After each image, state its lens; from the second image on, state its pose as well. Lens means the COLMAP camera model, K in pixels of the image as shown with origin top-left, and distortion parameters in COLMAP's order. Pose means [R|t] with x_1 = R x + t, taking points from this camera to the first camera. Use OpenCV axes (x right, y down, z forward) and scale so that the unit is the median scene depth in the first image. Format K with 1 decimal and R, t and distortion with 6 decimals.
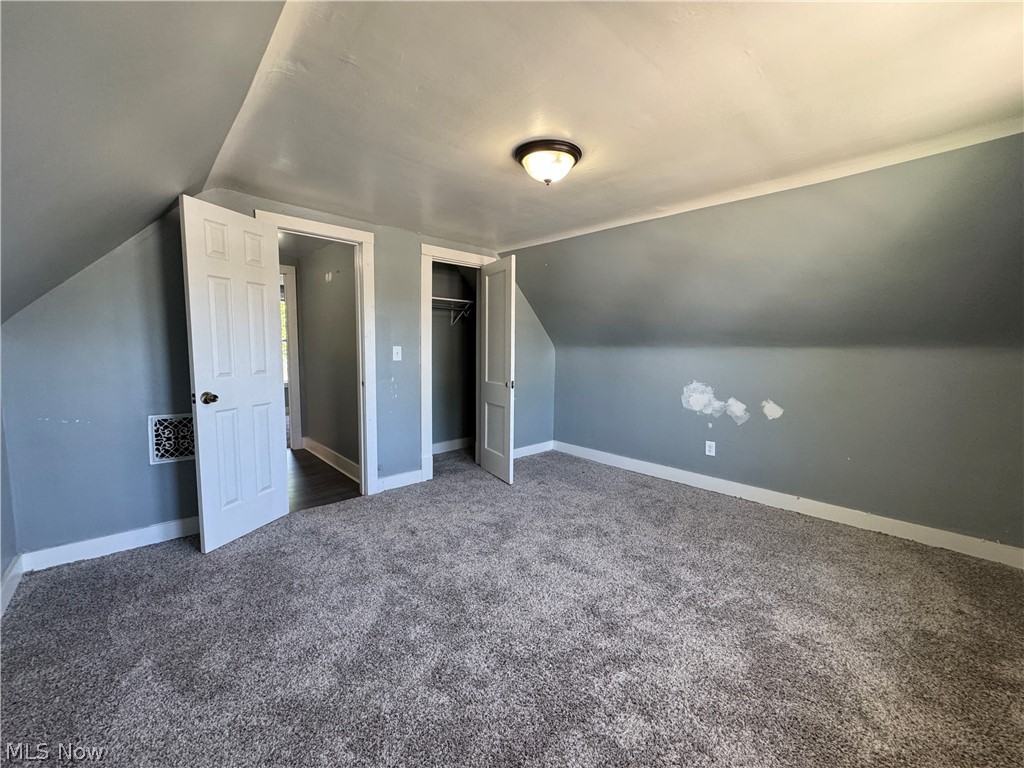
lens RADIAL K [[409.5, 0, 510.5], [0, 409.5, 382.6], [0, 0, 1]] dist [-0.002506, 0.000054]
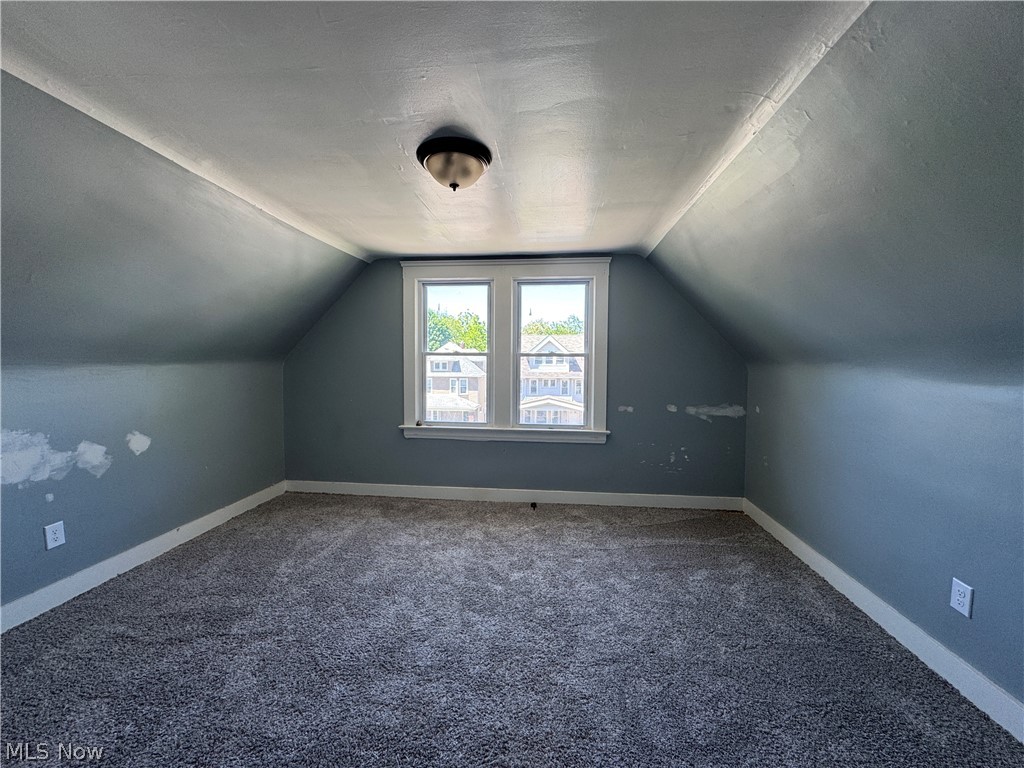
lens RADIAL K [[409.5, 0, 510.5], [0, 409.5, 382.6], [0, 0, 1]] dist [-0.002506, 0.000054]
pose [[-0.658028, -0.056757, 0.750851, -0.421131], [0.053818, 0.991060, 0.122079, -0.105598], [-0.751068, 0.120741, -0.649091, 0.956120]]
